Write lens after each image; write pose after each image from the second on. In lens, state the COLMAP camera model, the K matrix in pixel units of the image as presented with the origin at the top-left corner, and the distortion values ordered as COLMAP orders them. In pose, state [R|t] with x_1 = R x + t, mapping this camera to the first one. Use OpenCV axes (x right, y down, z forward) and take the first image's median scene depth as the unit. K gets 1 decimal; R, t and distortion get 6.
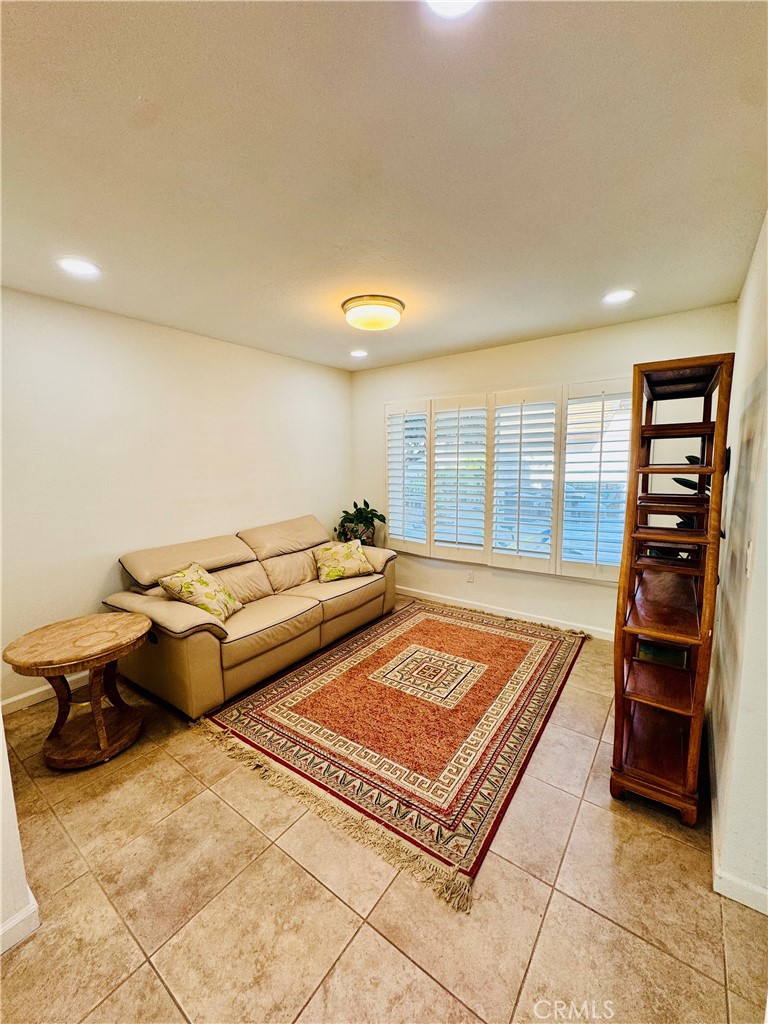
lens RADIAL K [[410.7, 0, 385.8], [0, 410.7, 511.7], [0, 0, 1]] dist [-0.004567, 0.000768]
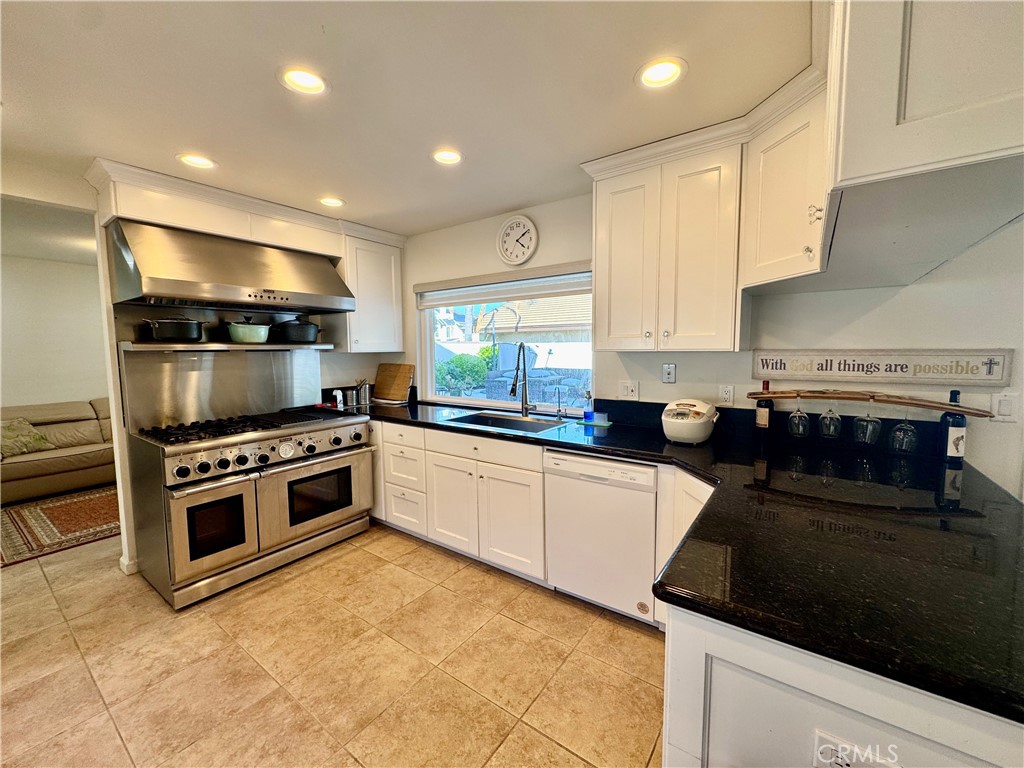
lens RADIAL K [[409.6, 0, 513.4], [0, 409.6, 383.7], [0, 0, 1]] dist [-0.002832, -0.000239]
pose [[0.999892, 0.002793, 0.014451, 1.827126], [-0.002056, 0.998709, -0.050748, 0.098526], [-0.014574, 0.050713, 0.998607, -0.701529]]
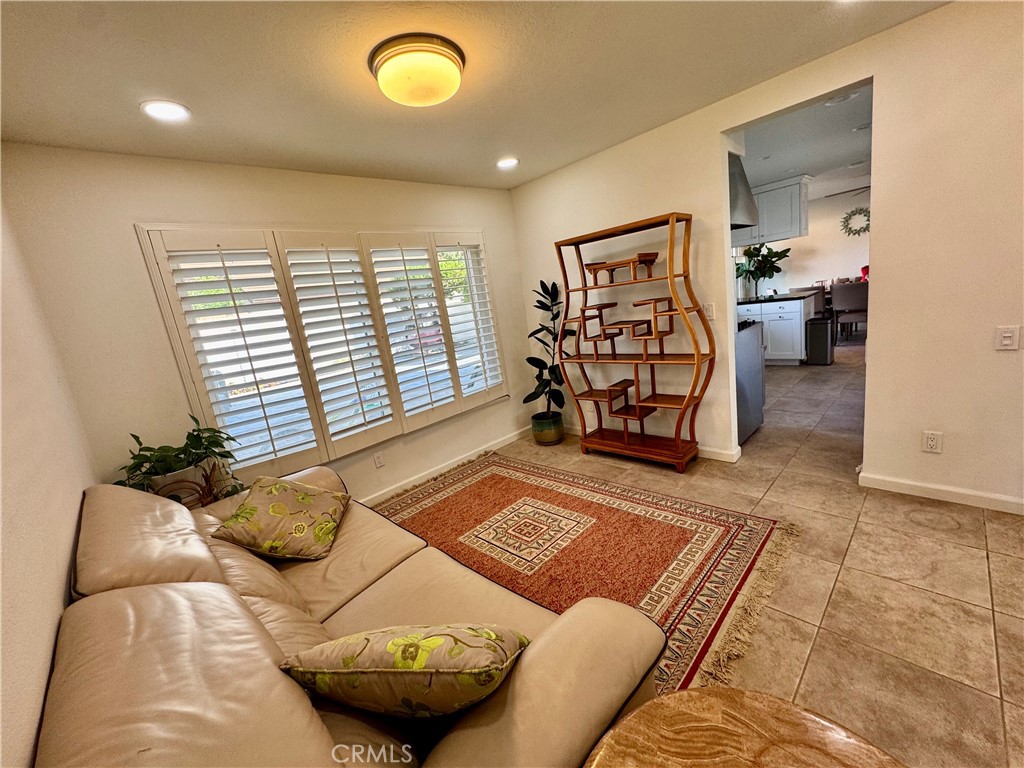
lens RADIAL K [[410.7, 0, 513.0], [0, 410.7, 383.1], [0, 0, 1]] dist [-0.004567, 0.000768]
pose [[0.167209, -0.206785, 0.963992, -0.981429], [0.257547, 0.952969, 0.159747, -0.093598], [-0.951688, 0.221563, 0.212601, 1.078396]]
